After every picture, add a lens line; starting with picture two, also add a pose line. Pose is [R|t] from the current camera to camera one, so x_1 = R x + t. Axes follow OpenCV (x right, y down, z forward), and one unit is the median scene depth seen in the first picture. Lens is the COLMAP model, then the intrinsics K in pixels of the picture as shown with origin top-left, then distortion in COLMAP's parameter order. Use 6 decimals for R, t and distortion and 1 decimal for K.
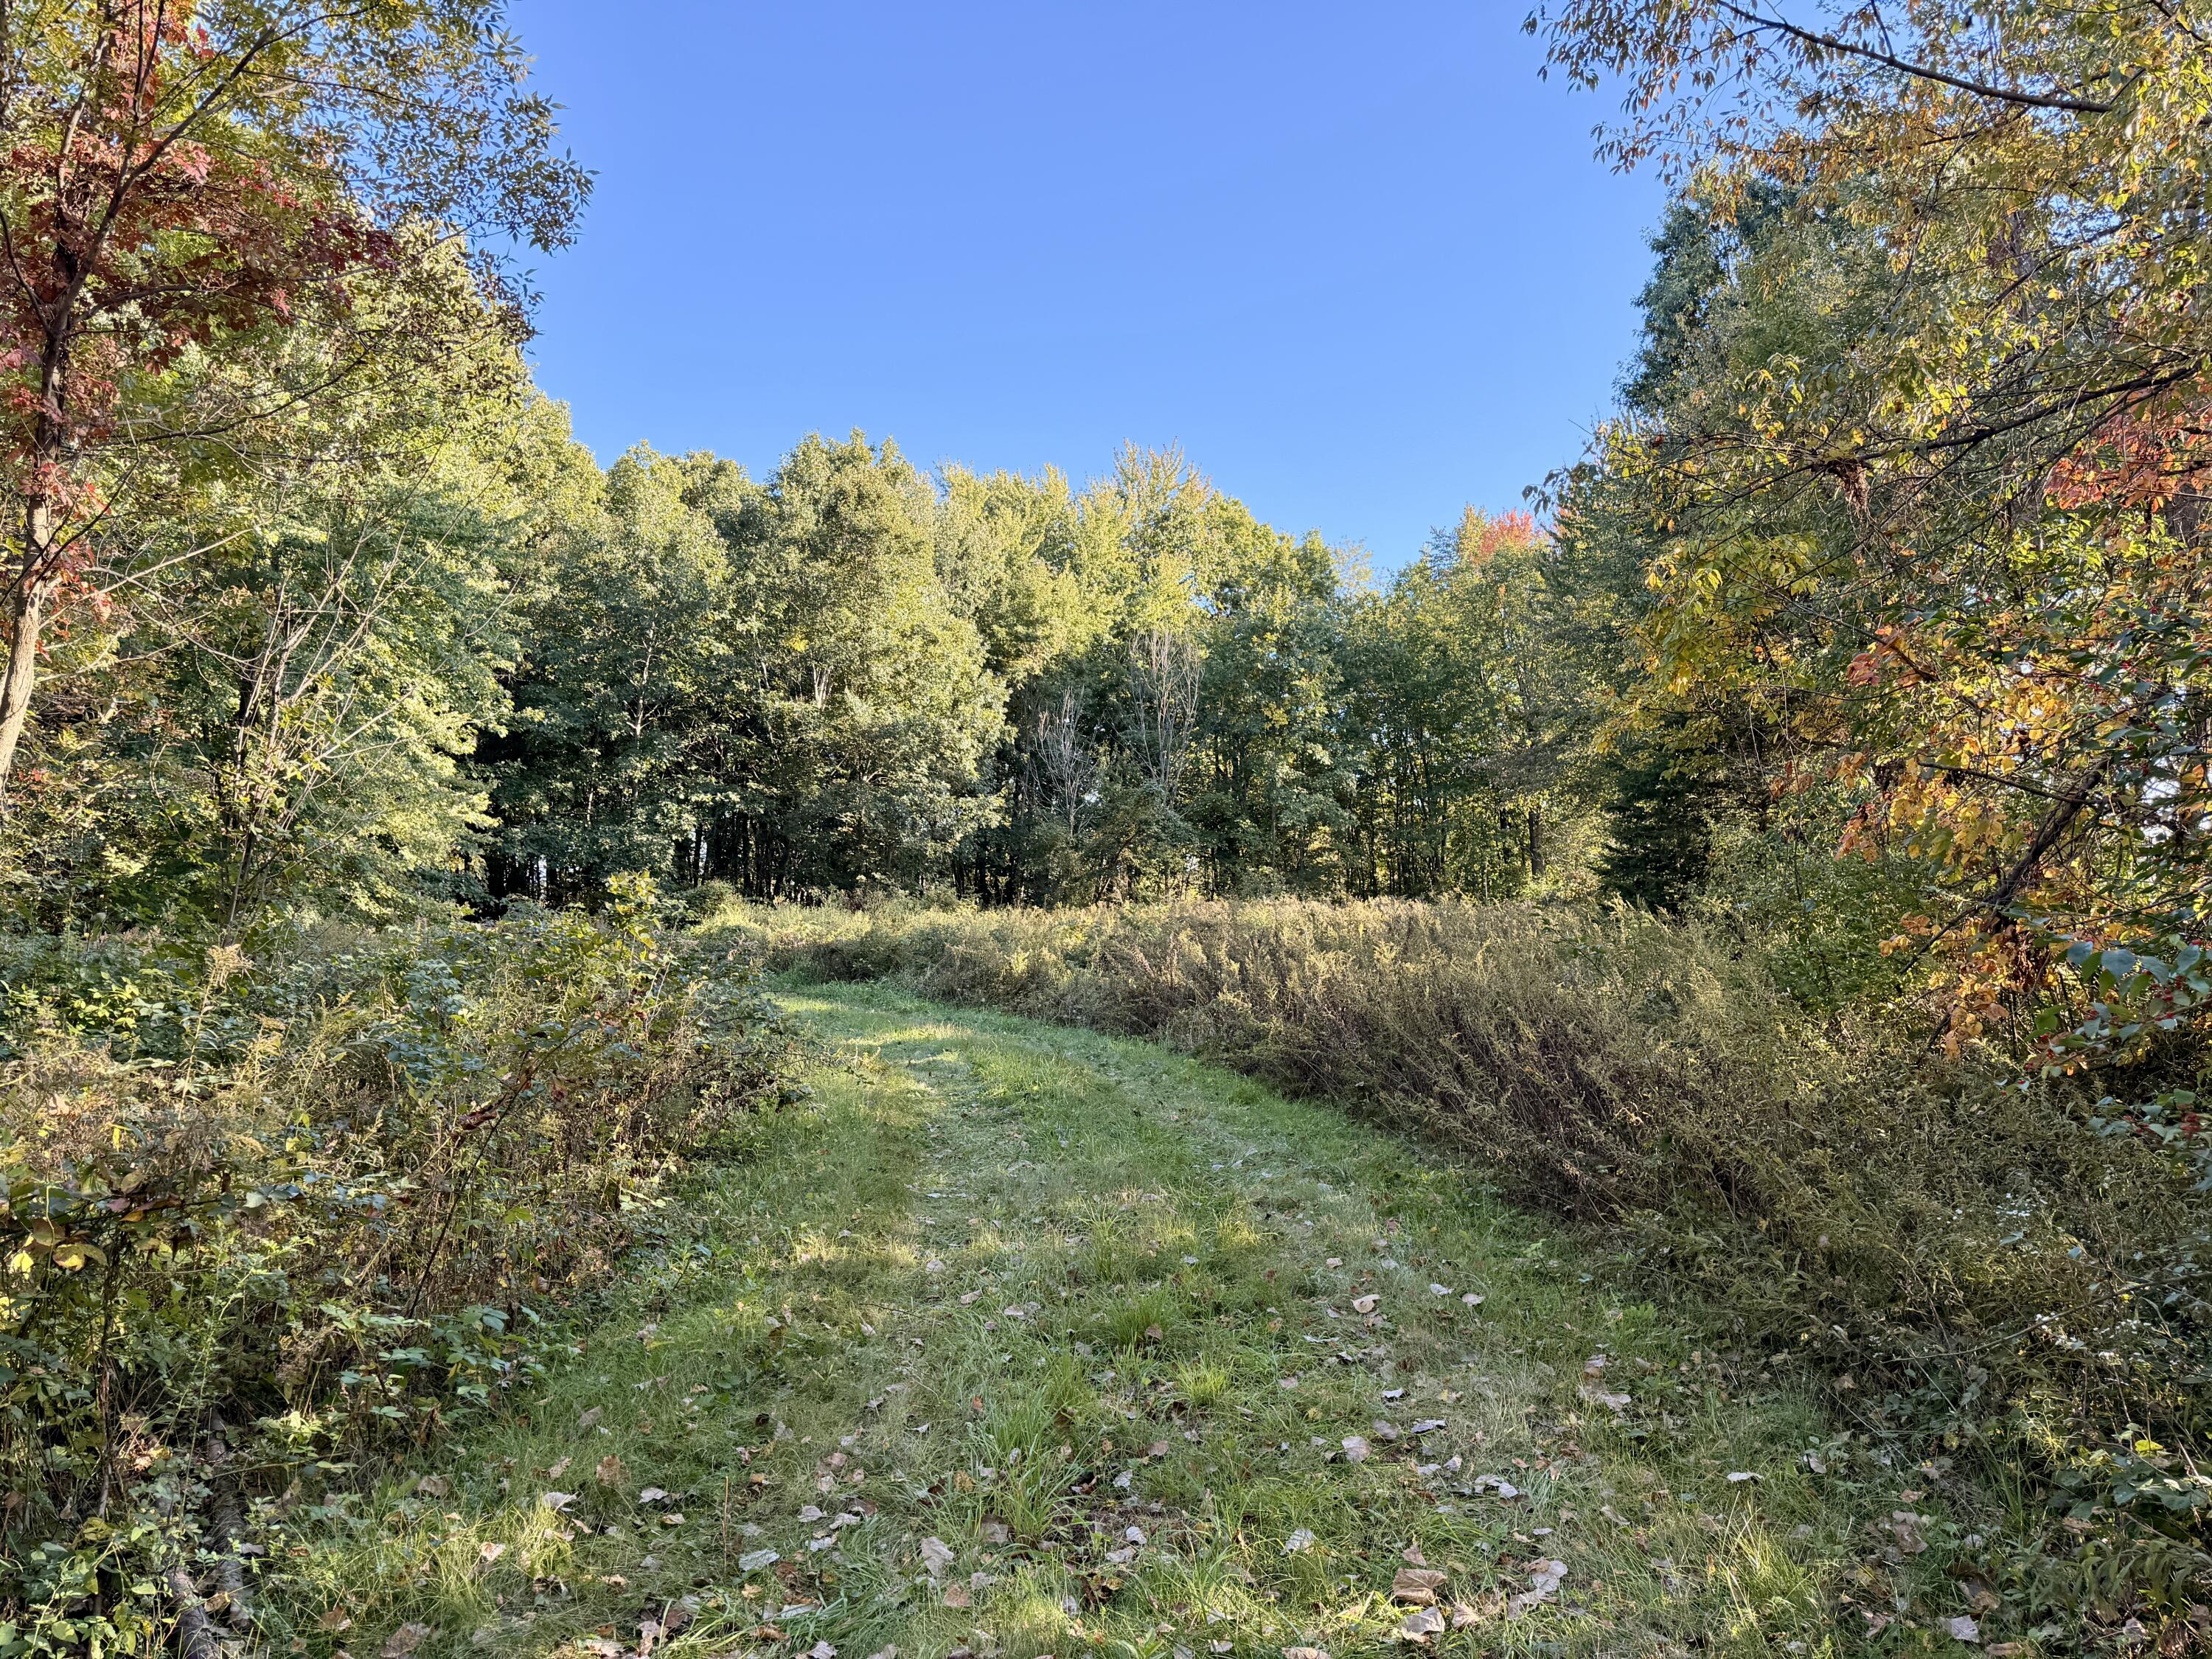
lens RADIAL K [[1544.3, 0, 1106.0], [0, 1544.3, 829.5], [0, 0, 1]] dist [0.193555, 0.000271]
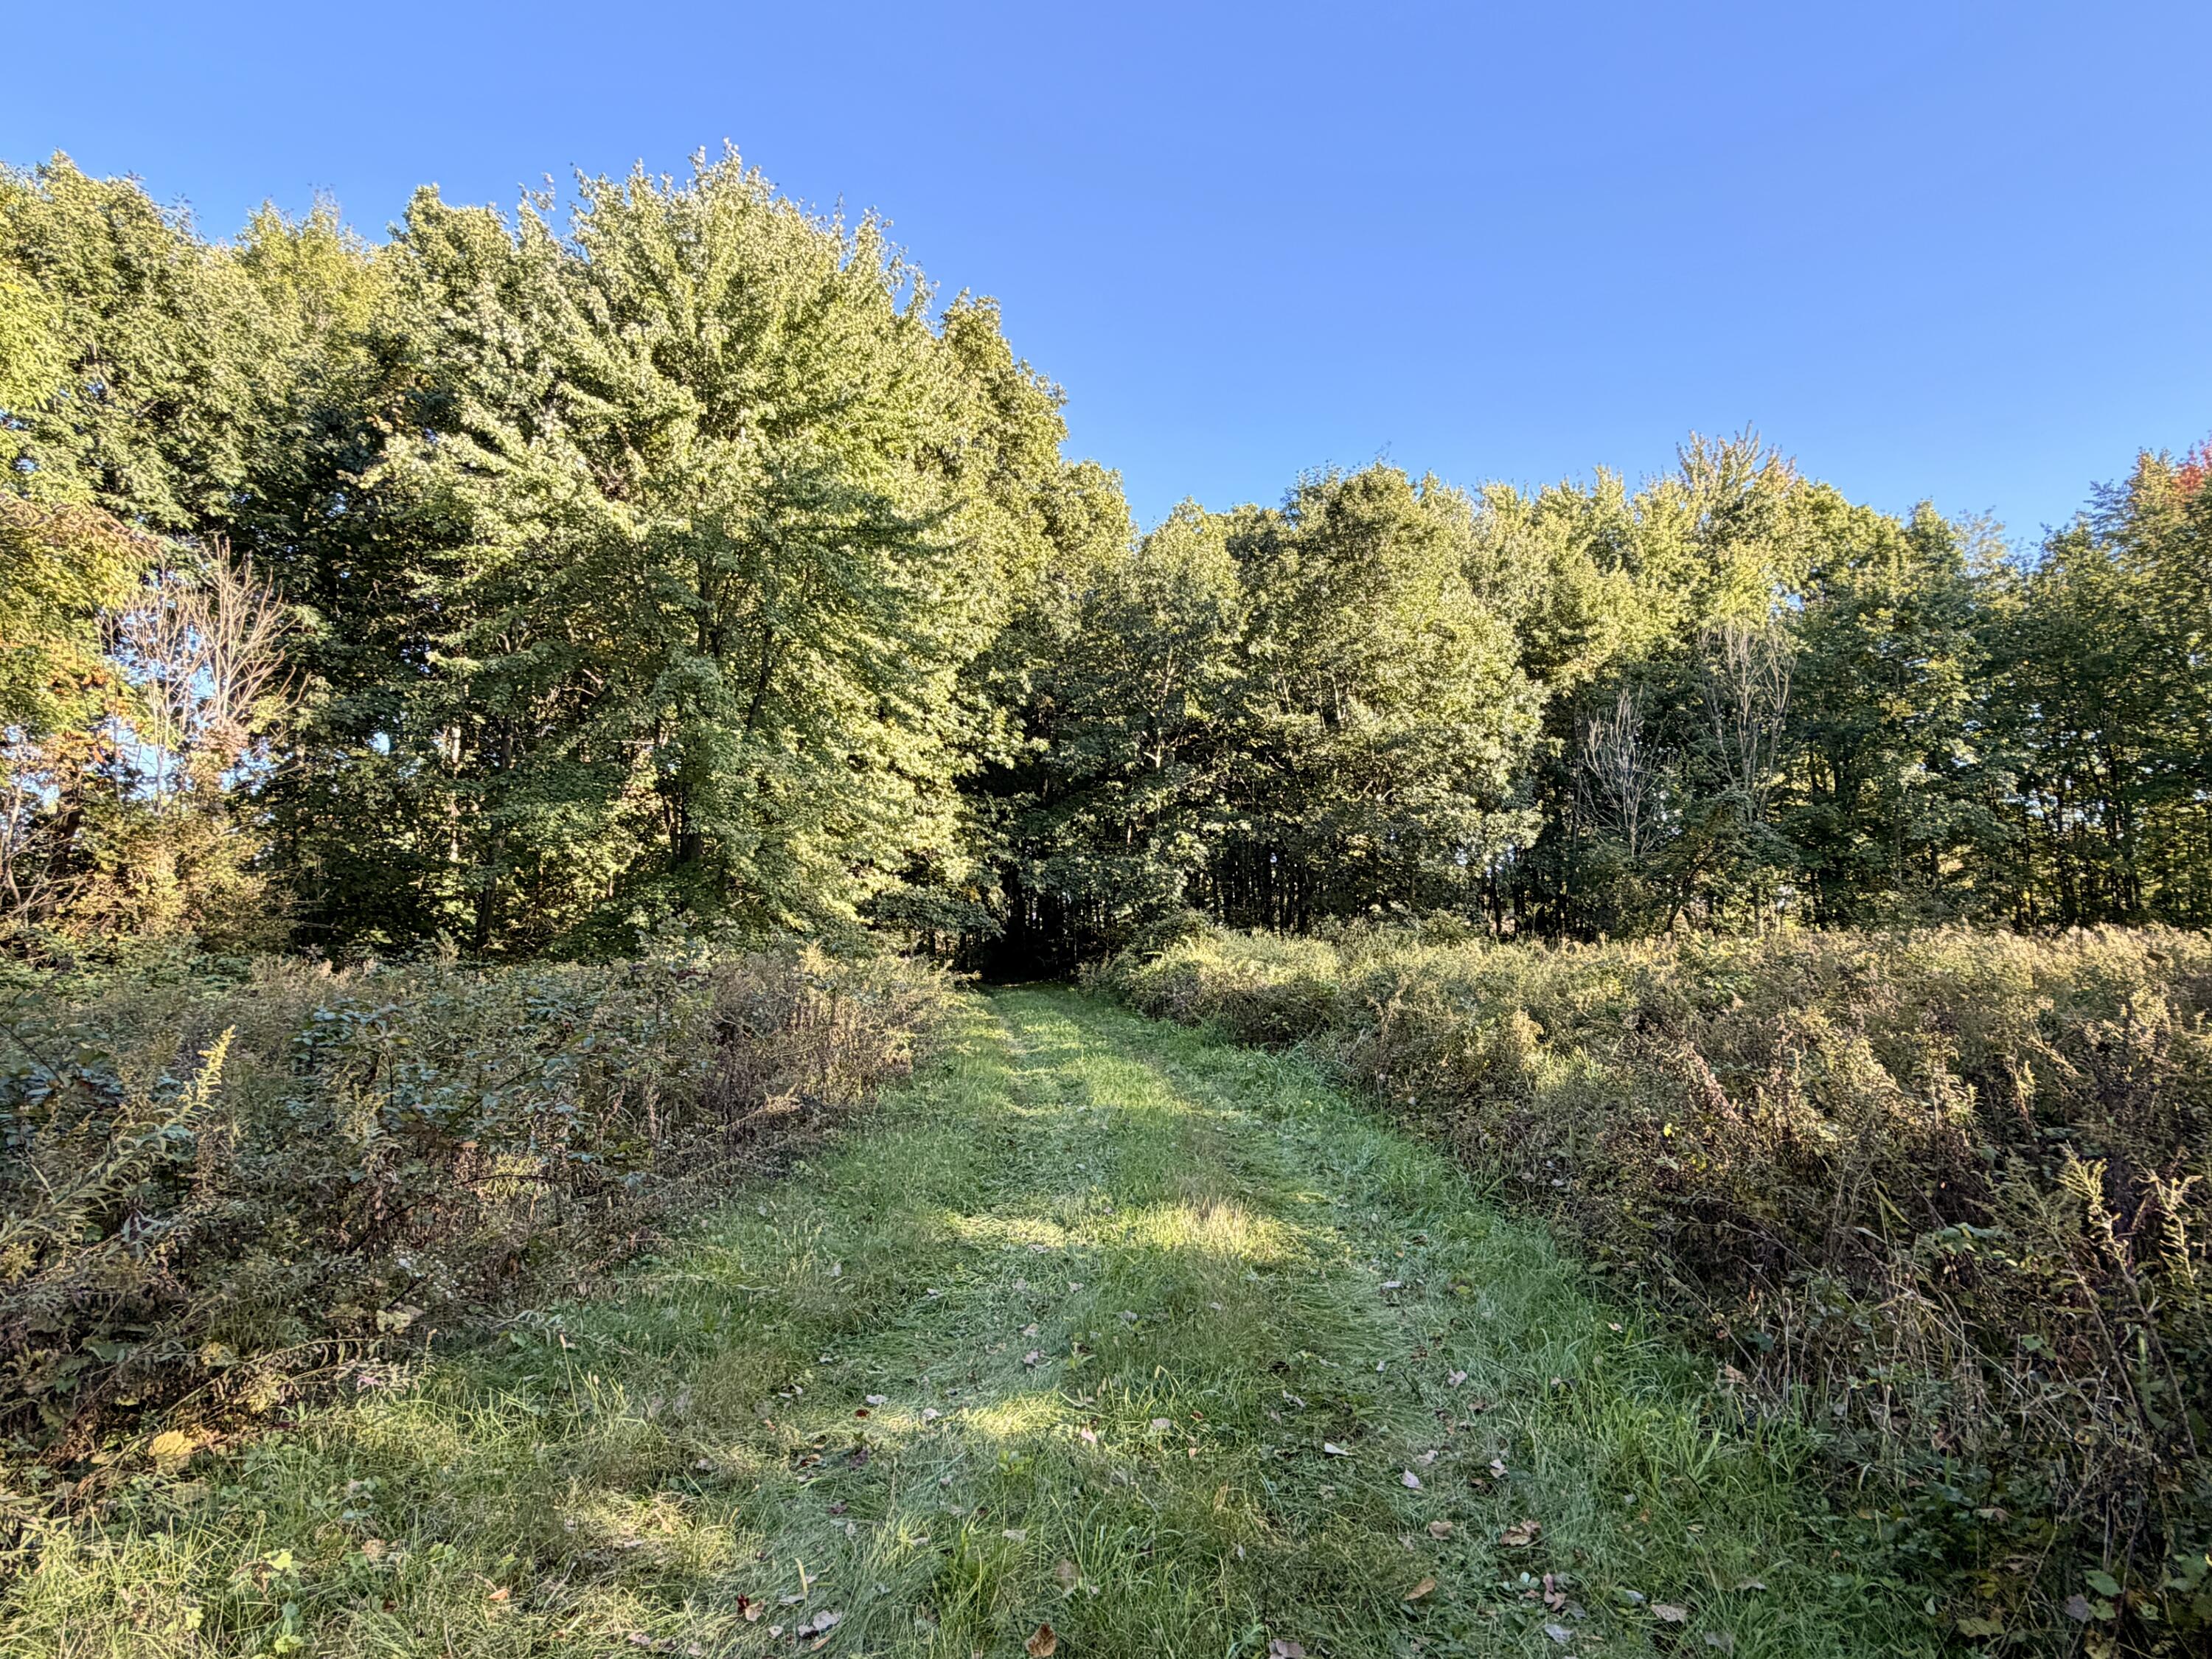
lens RADIAL K [[1319.7, 0, 1106.0], [0, 1319.7, 829.5], [0, 0, 1]] dist [-0.001653, -0.001181]
pose [[0.914417, -0.035428, -0.403221, 0.006619], [0.021508, 0.999008, -0.038999, 0.011148], [0.404202, 0.026989, 0.914271, 0.219861]]
